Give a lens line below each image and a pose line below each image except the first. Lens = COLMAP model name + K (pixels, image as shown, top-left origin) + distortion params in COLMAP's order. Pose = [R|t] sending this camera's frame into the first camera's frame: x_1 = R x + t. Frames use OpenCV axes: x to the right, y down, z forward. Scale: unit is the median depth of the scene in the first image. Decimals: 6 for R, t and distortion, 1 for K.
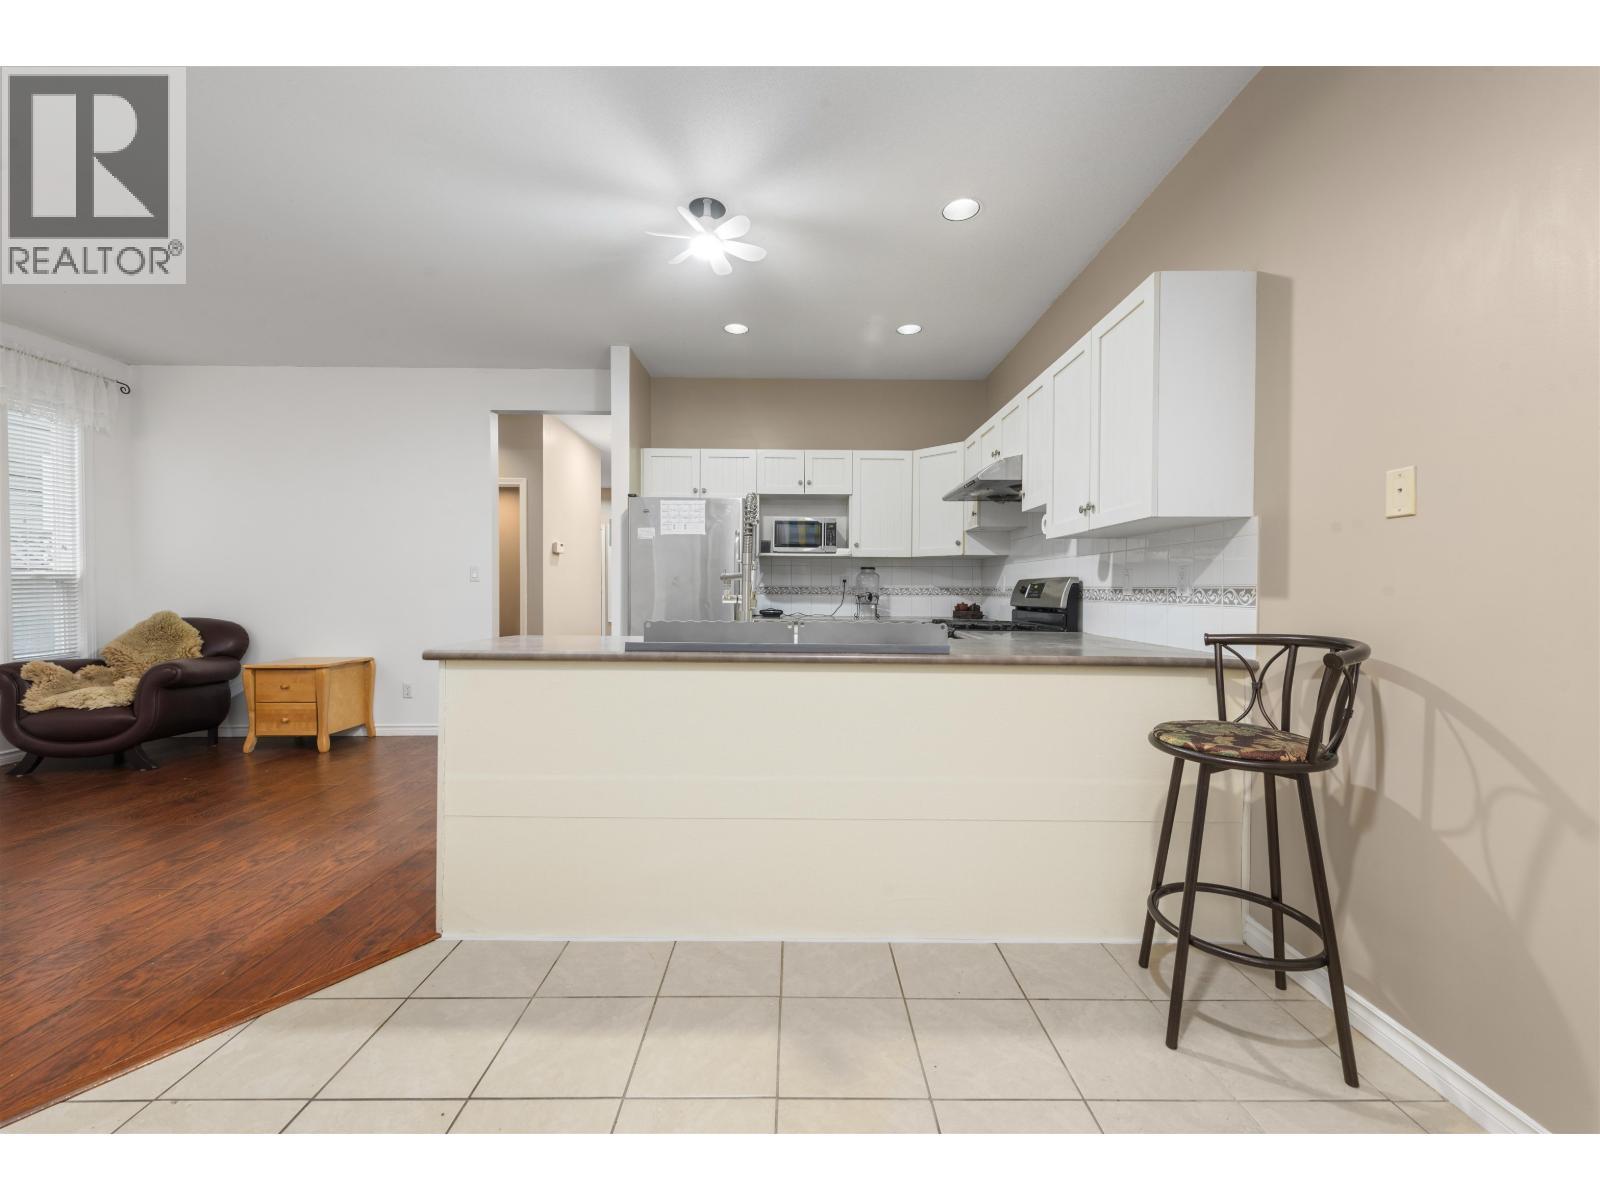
lens RADIAL K [[618.3, 0, 799.9], [0, 618.3, 594.4], [0, 0, 1]] dist [0.011316, -0.002672]
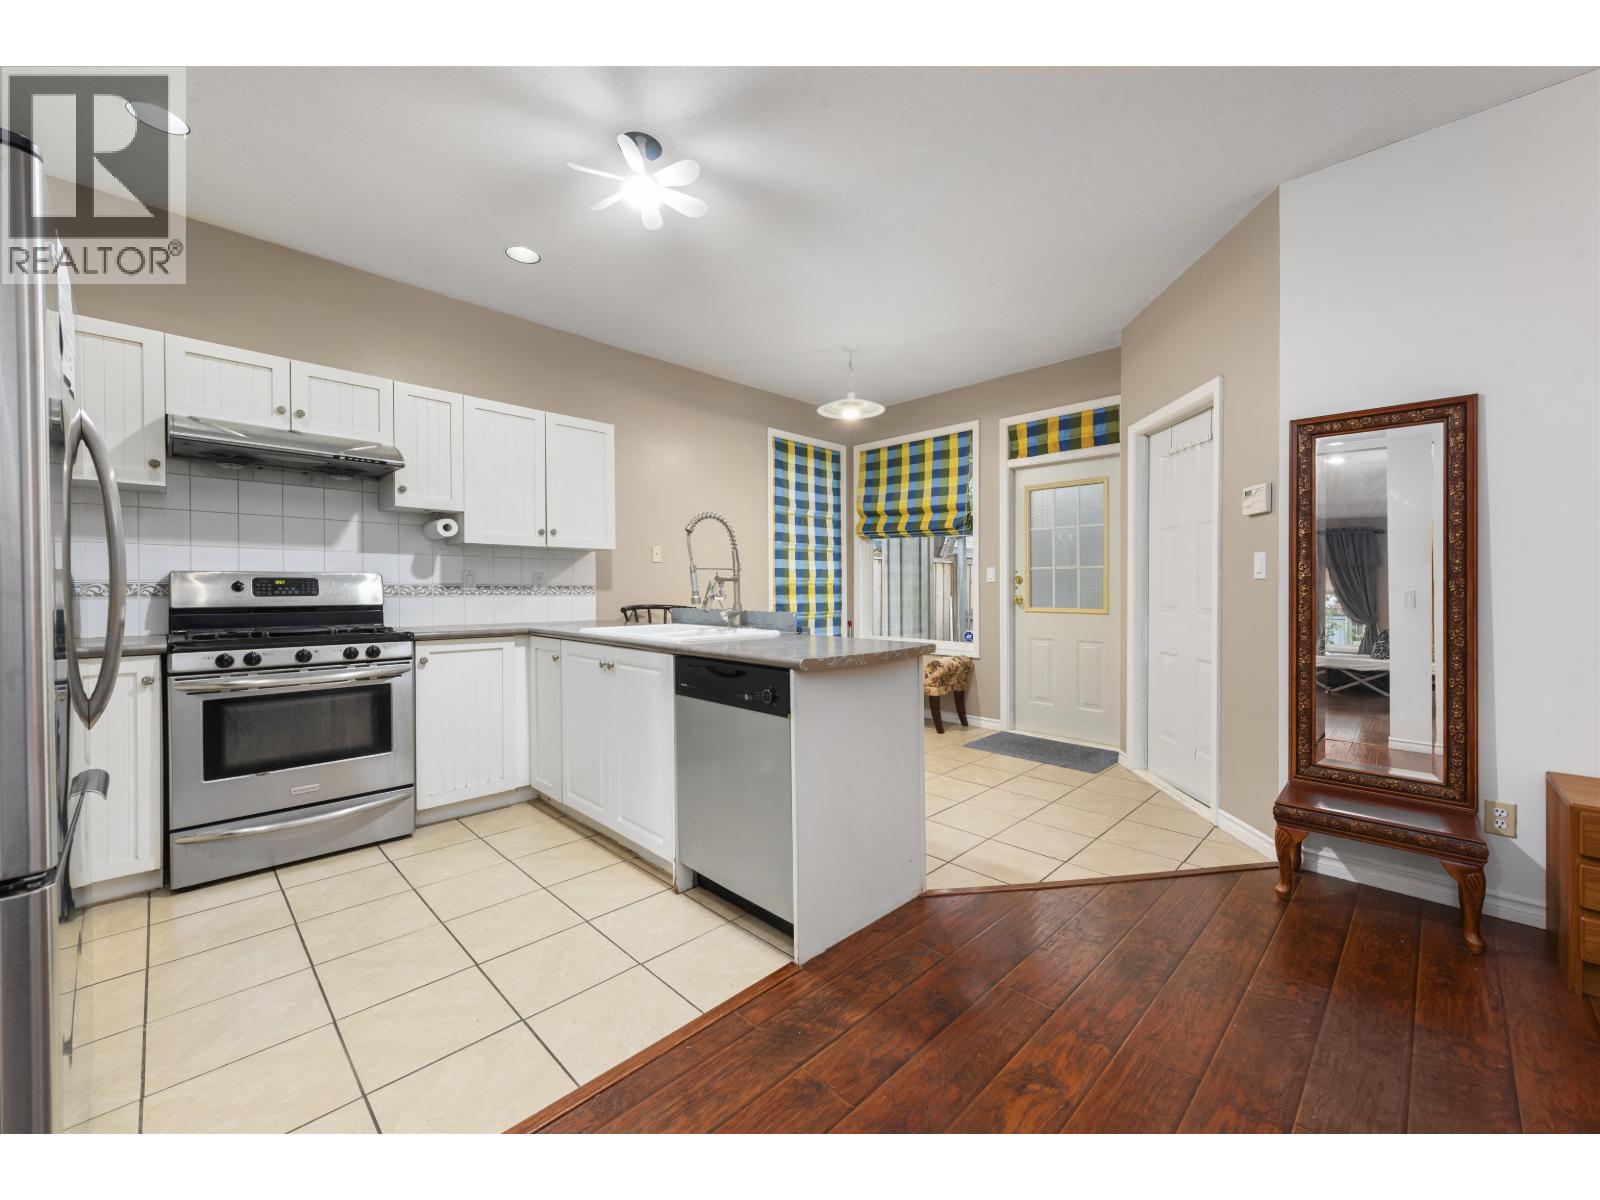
lens RADIAL K [[618.3, 0, 816.9], [0, 618.3, 588.4], [0, 0, 1]] dist [0.011316, -0.002672]
pose [[-0.712533, -0.011755, 0.701540, -0.791214], [-0.004002, 0.999911, 0.012690, -0.019515], [-0.701627, 0.006235, -0.712517, 1.226495]]
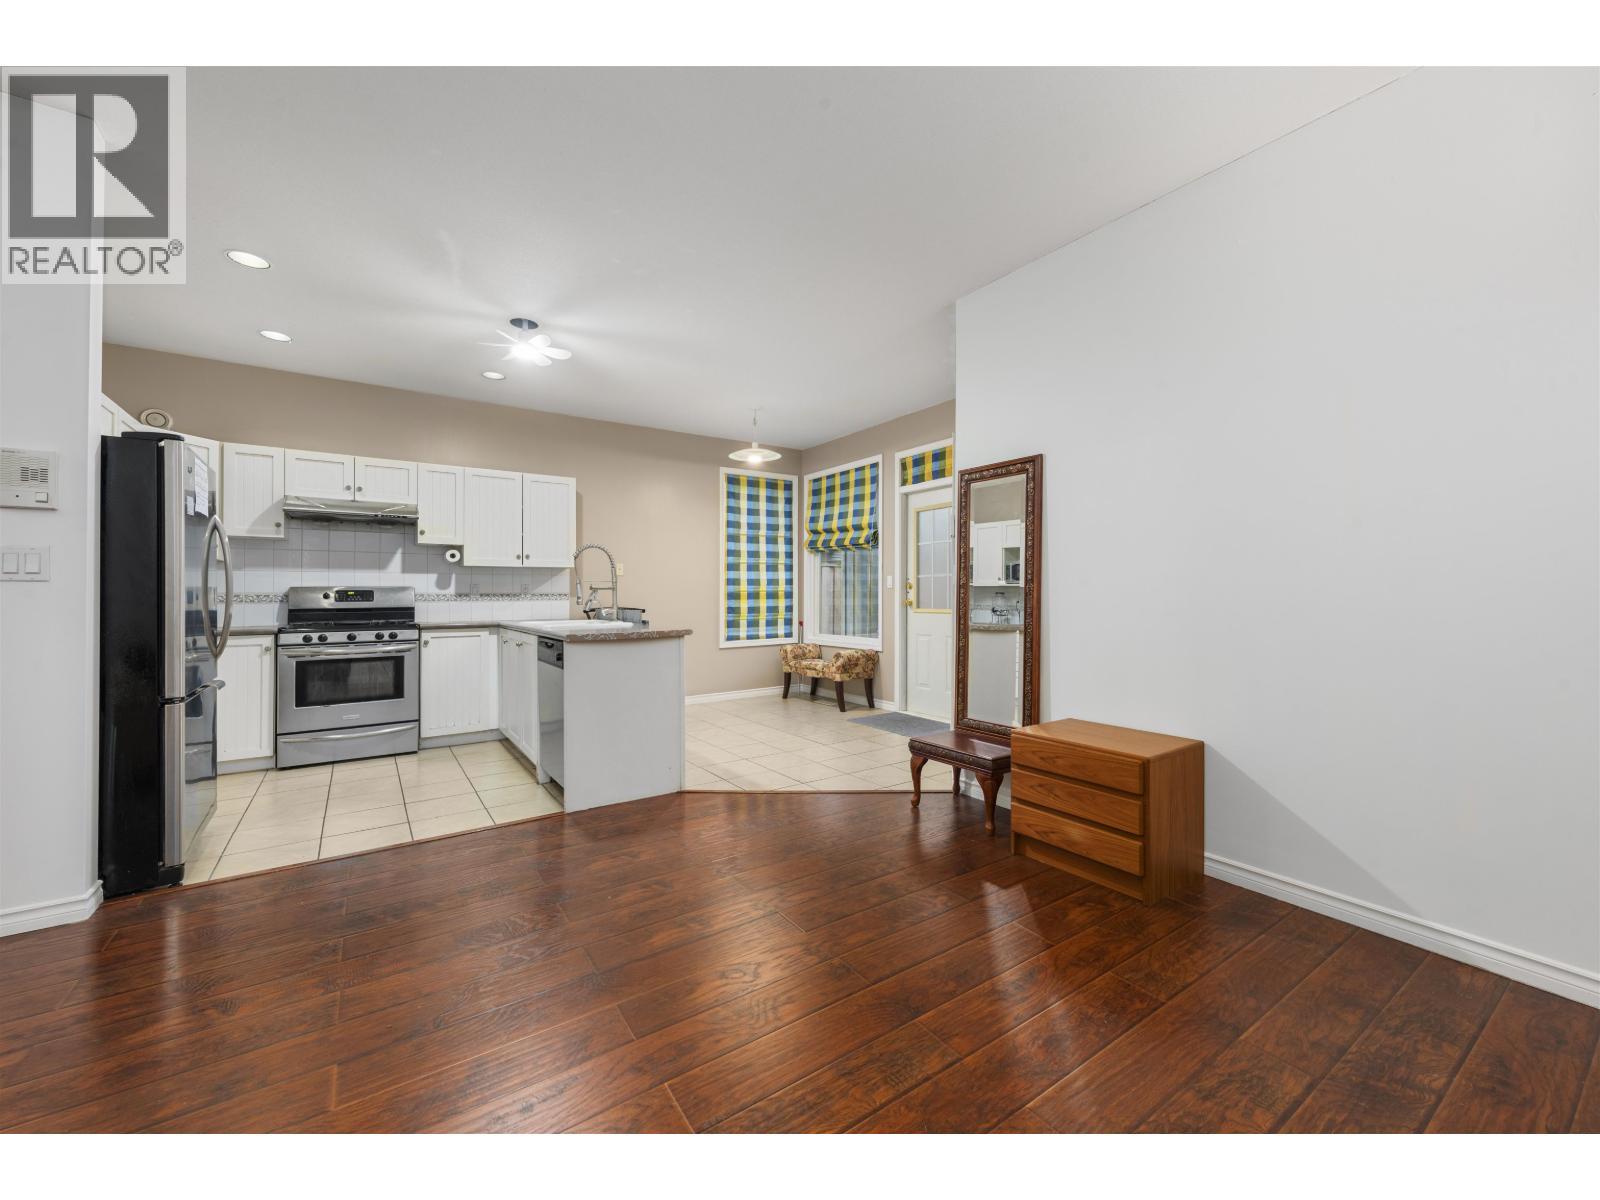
lens RADIAL K [[618.3, 0, 812.7], [0, 618.3, 582.1], [0, 0, 1]] dist [0.011316, -0.002672]
pose [[-0.575692, 0.010792, 0.817595, -1.414254], [0.006102, 0.999942, -0.008903, -0.019799], [-0.817644, -0.000137, -0.575725, 1.080438]]
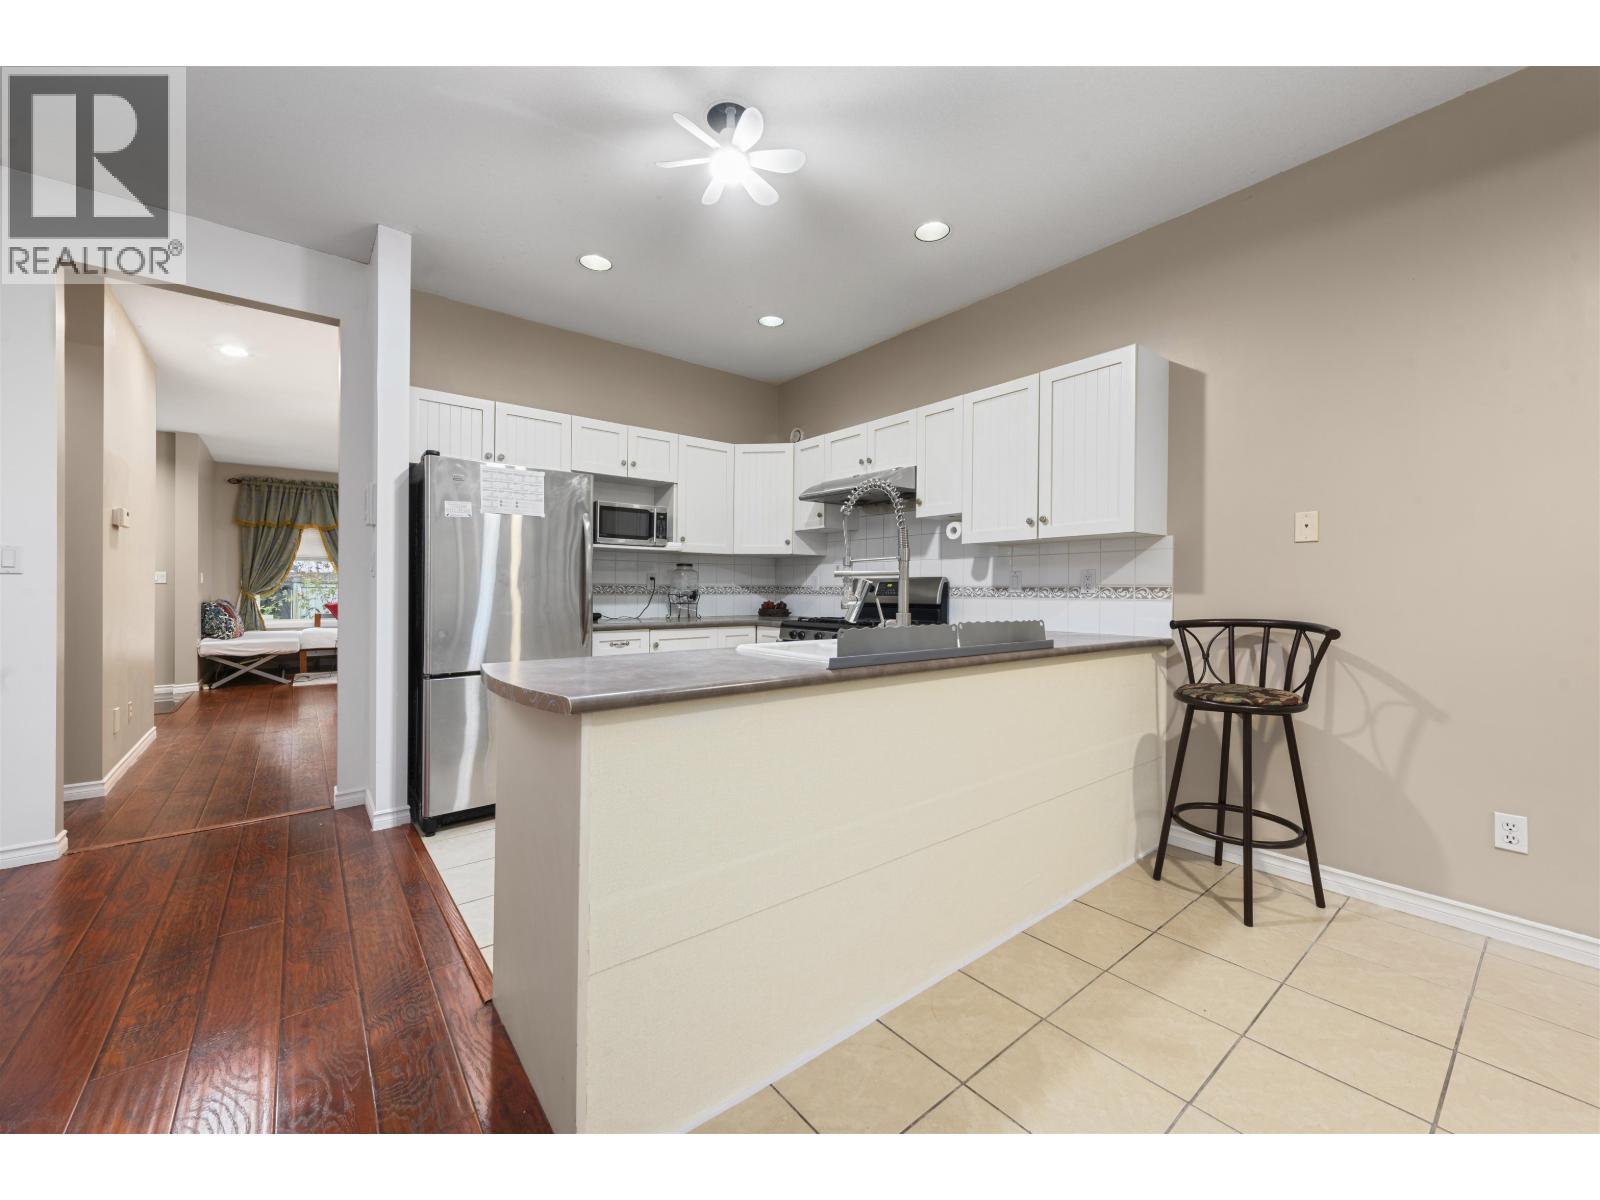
lens RADIAL K [[618.3, 0, 788.1], [0, 618.3, 592.3], [0, 0, 1]] dist [0.011316, -0.002672]
pose [[0.786327, -0.006606, 0.617775, -0.503792], [0.006368, 0.999976, 0.002588, -0.004326], [-0.617778, 0.001899, 0.786351, 0.271303]]
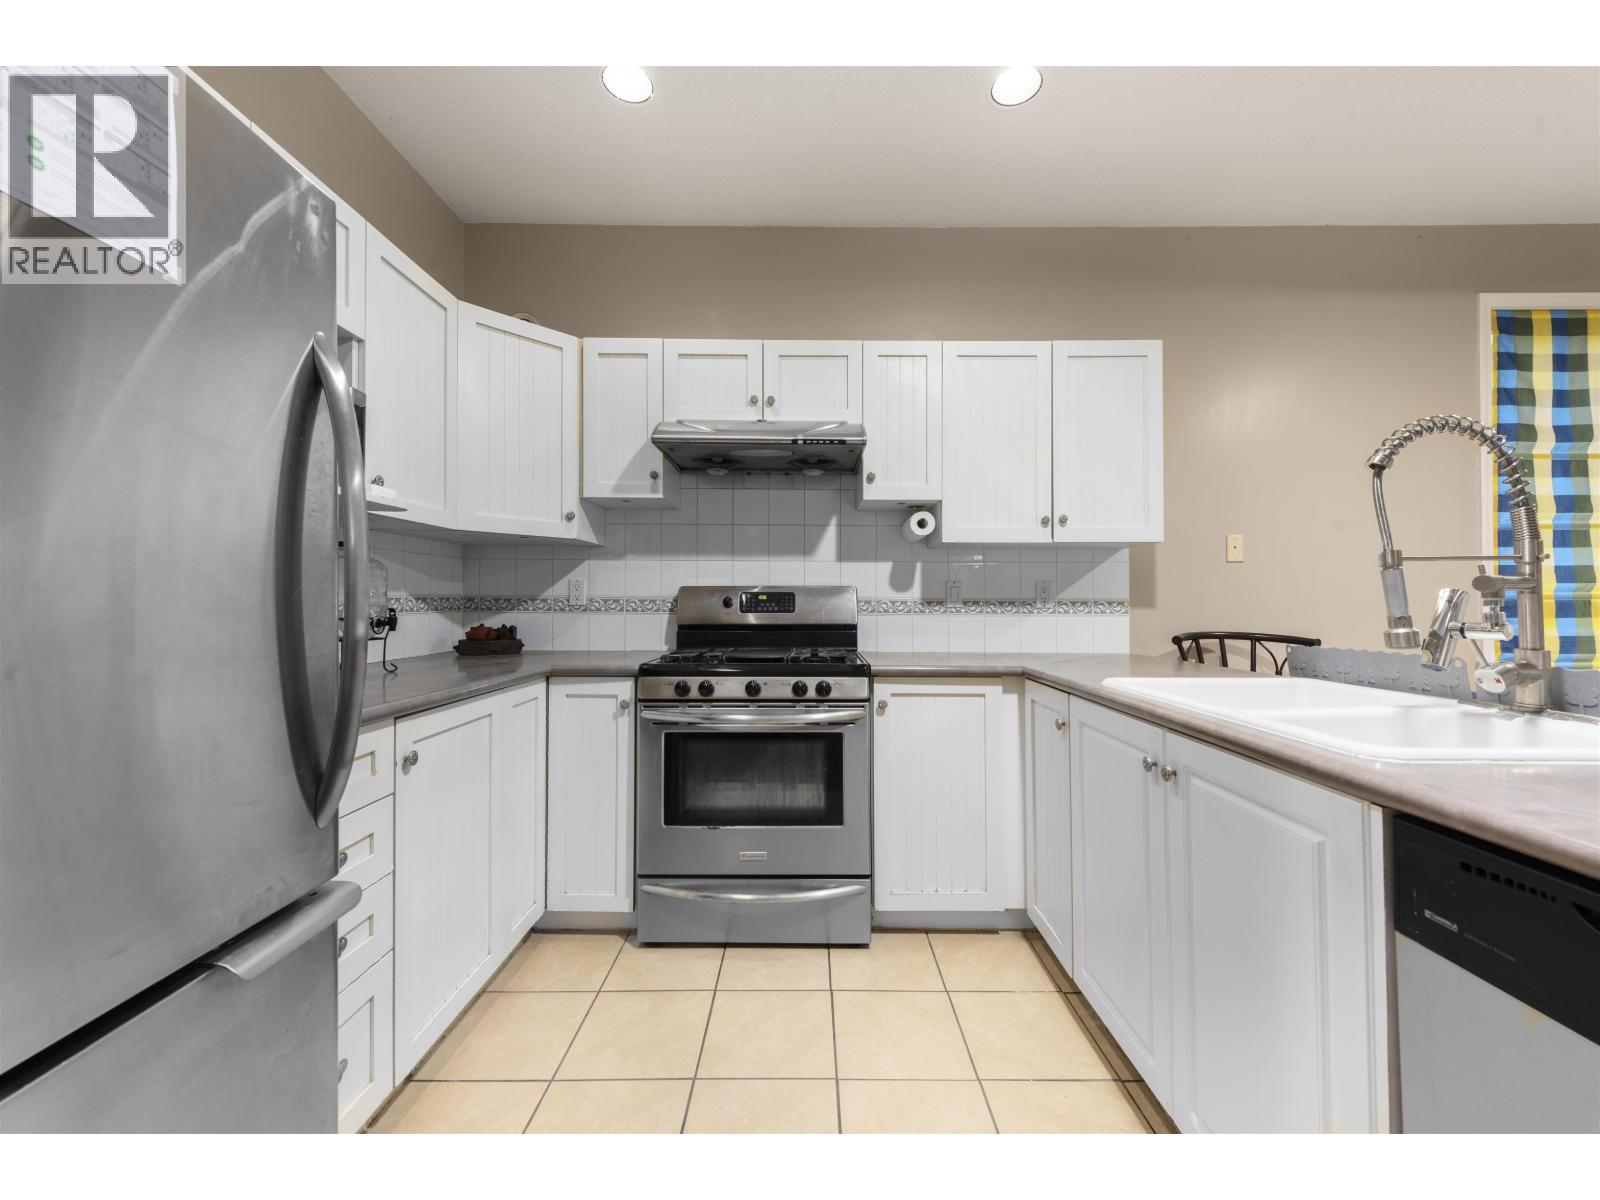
lens RADIAL K [[638.8, 0, 812.0], [0, 638.8, 600.1], [0, 0, 1]] dist [0.004341, 0.000233]
pose [[0.003466, -0.009733, 0.999947, -0.425830], [0.004837, 0.999941, 0.009716, -0.017970], [-0.999982, 0.004803, 0.003513, 1.057615]]
